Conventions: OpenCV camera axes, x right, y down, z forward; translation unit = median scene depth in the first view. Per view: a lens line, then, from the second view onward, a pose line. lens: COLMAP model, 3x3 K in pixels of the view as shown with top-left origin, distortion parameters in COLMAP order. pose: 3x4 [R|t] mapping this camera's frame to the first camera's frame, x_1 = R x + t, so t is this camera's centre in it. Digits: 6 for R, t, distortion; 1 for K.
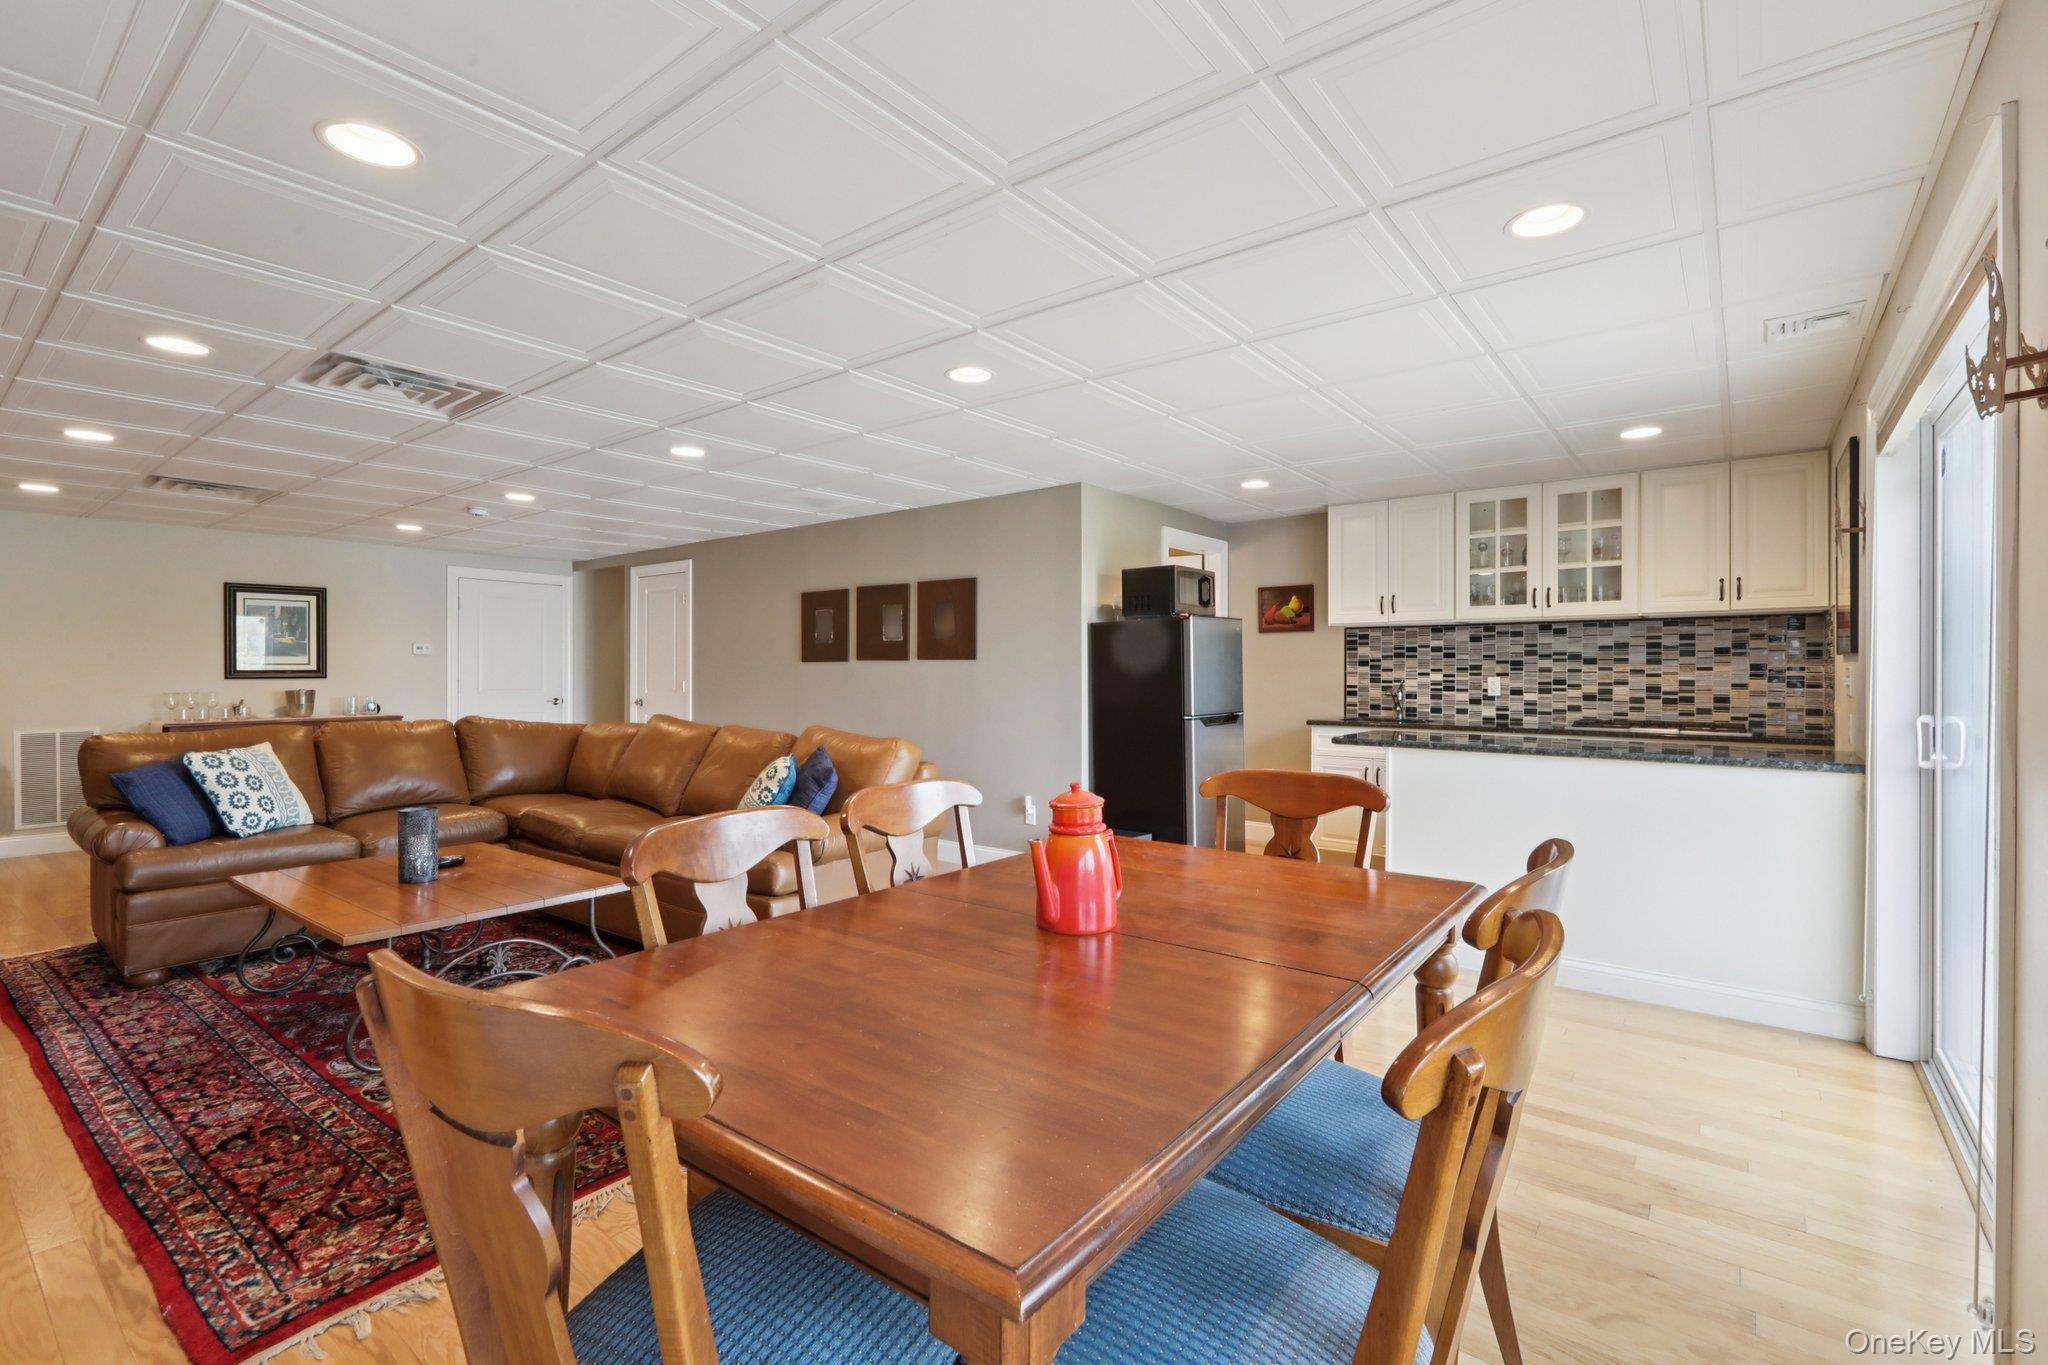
lens RADIAL K [[910.7, 0, 1027.2], [0, 910.7, 675.7], [0, 0, 1]] dist [0.002697, 0.000643]
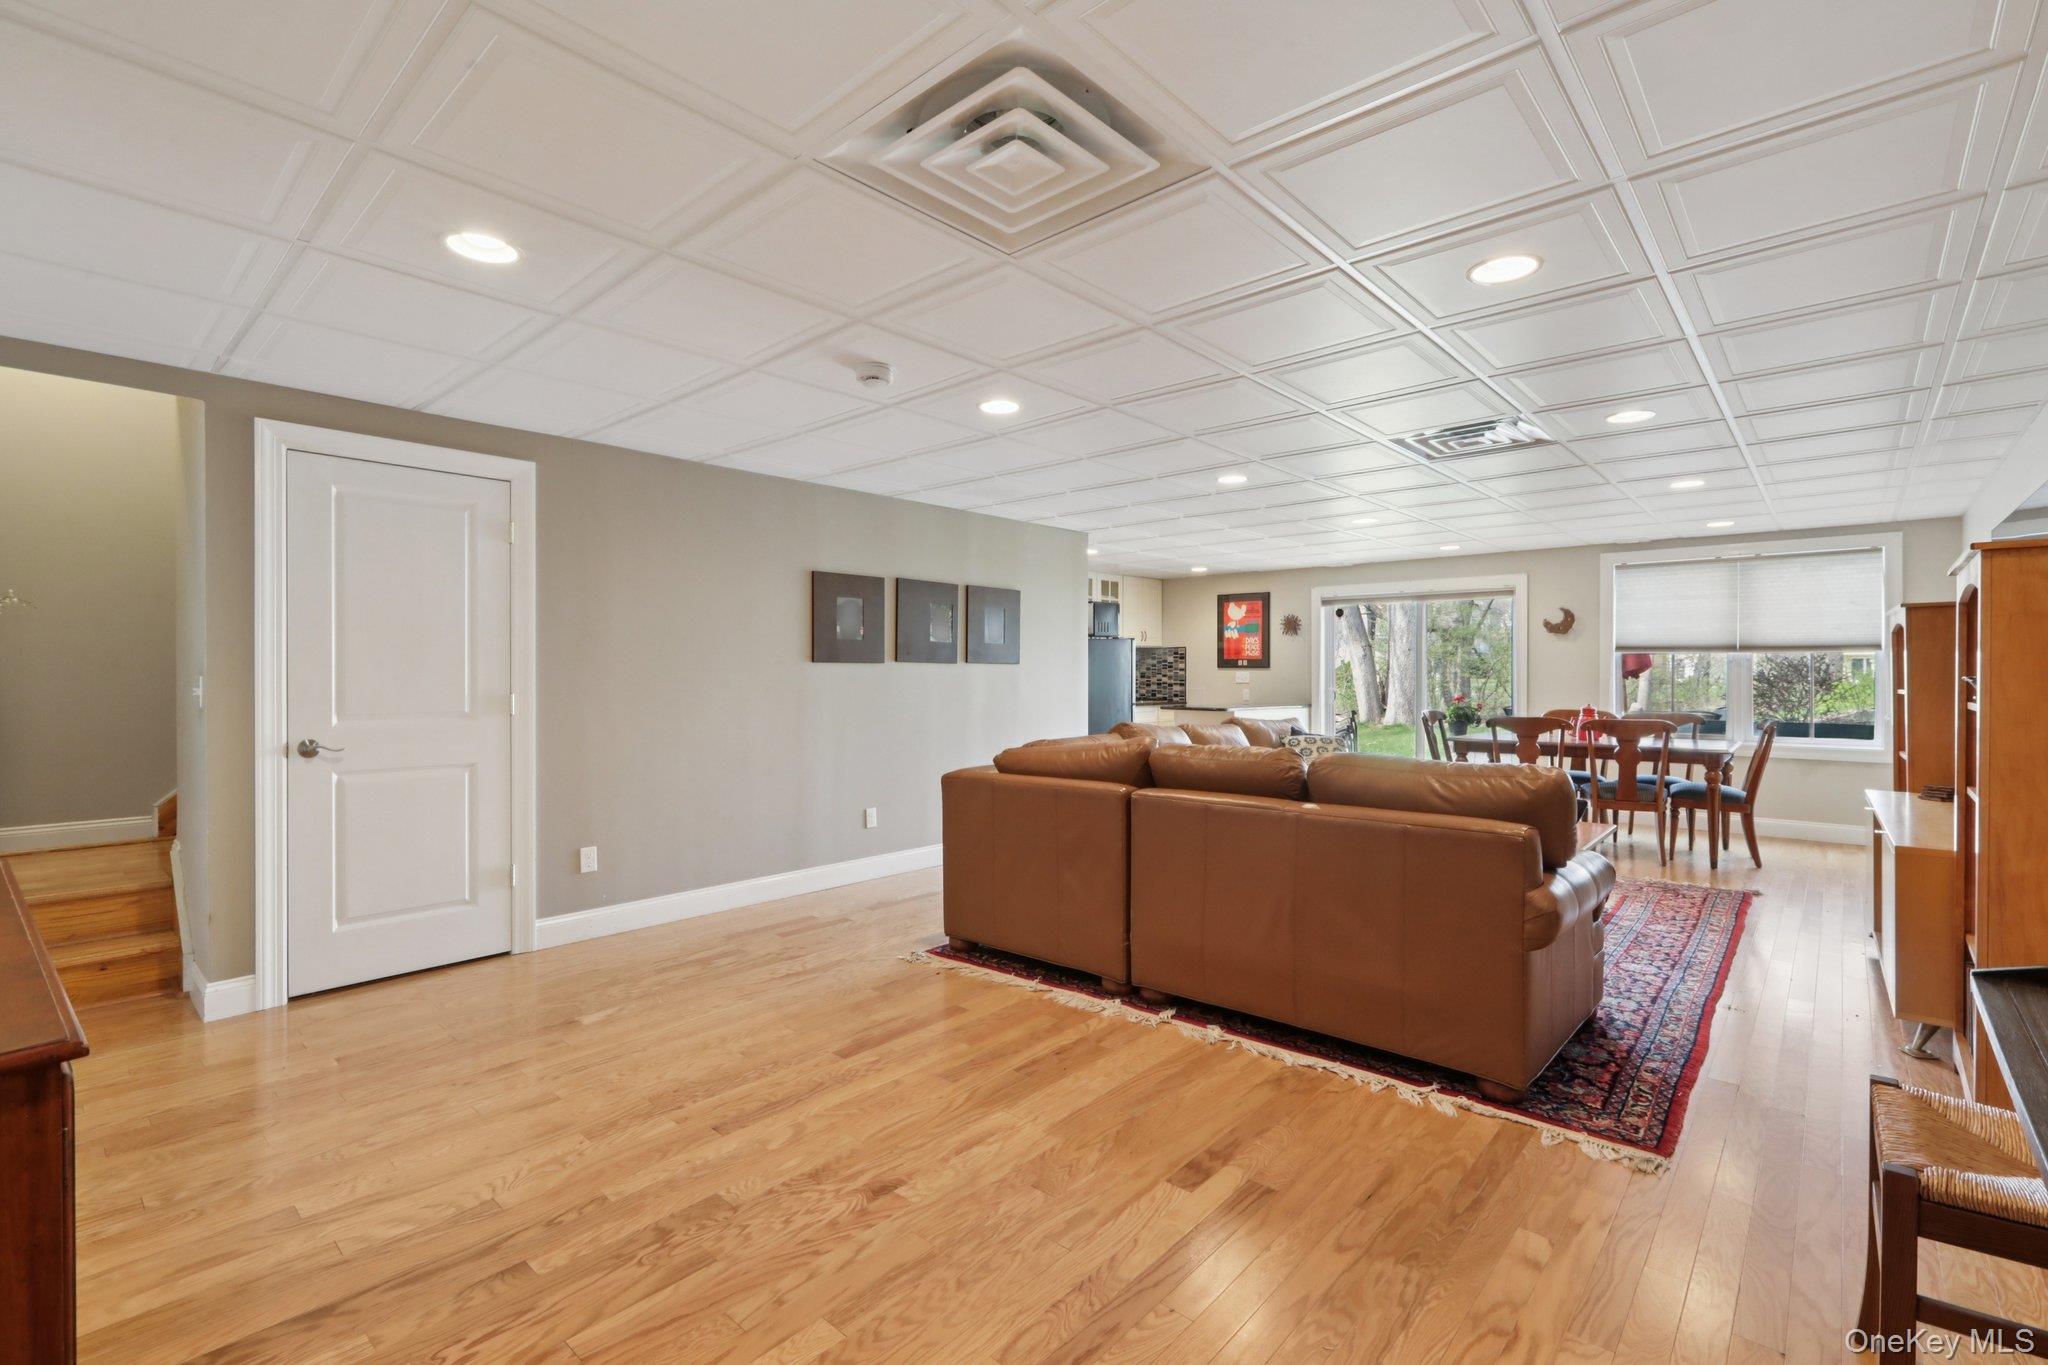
lens RADIAL K [[914.6, 0, 1025.9], [0, 914.6, 673.5], [0, 0, 1]] dist [-0.002949, 0.000397]
pose [[0.068457, -0.001823, 0.997652, -1.376007], [0.002966, 0.999994, 0.001624, -0.008897], [-0.997650, 0.002848, 0.068462, 1.068854]]
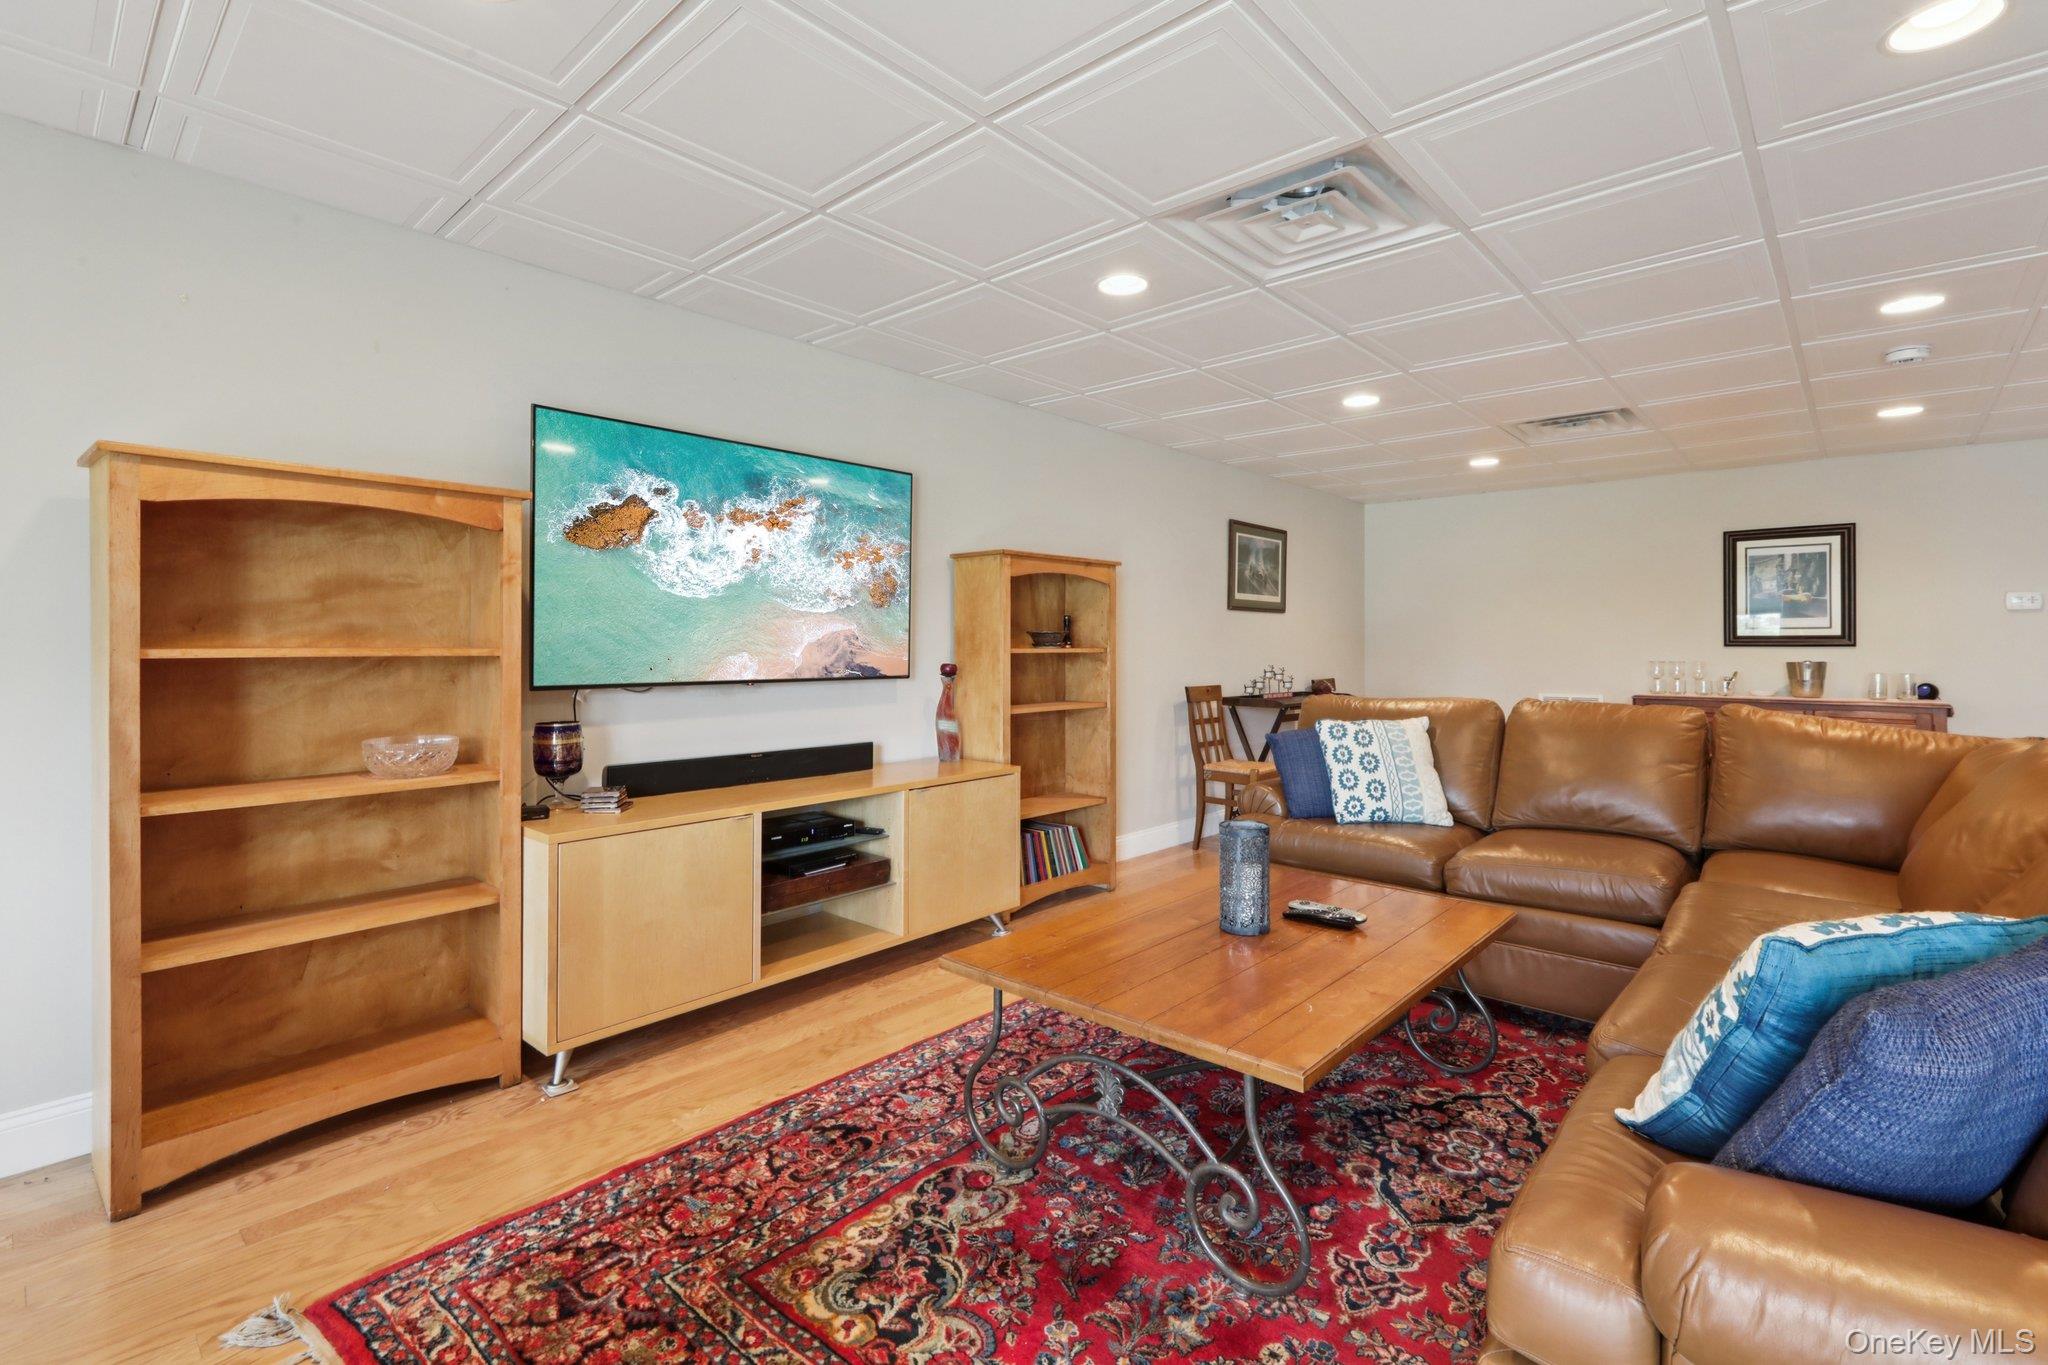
lens RADIAL K [[926.9, 0, 1029.4], [0, 926.9, 645.5], [0, 0, 1]] dist [-0.000062, 0.000446]
pose [[-0.068851, 0.000564, -0.997627, 0.024456], [-0.006305, 0.999980, 0.001000, 0.008349], [0.997607, 0.006359, -0.068846, 0.596306]]
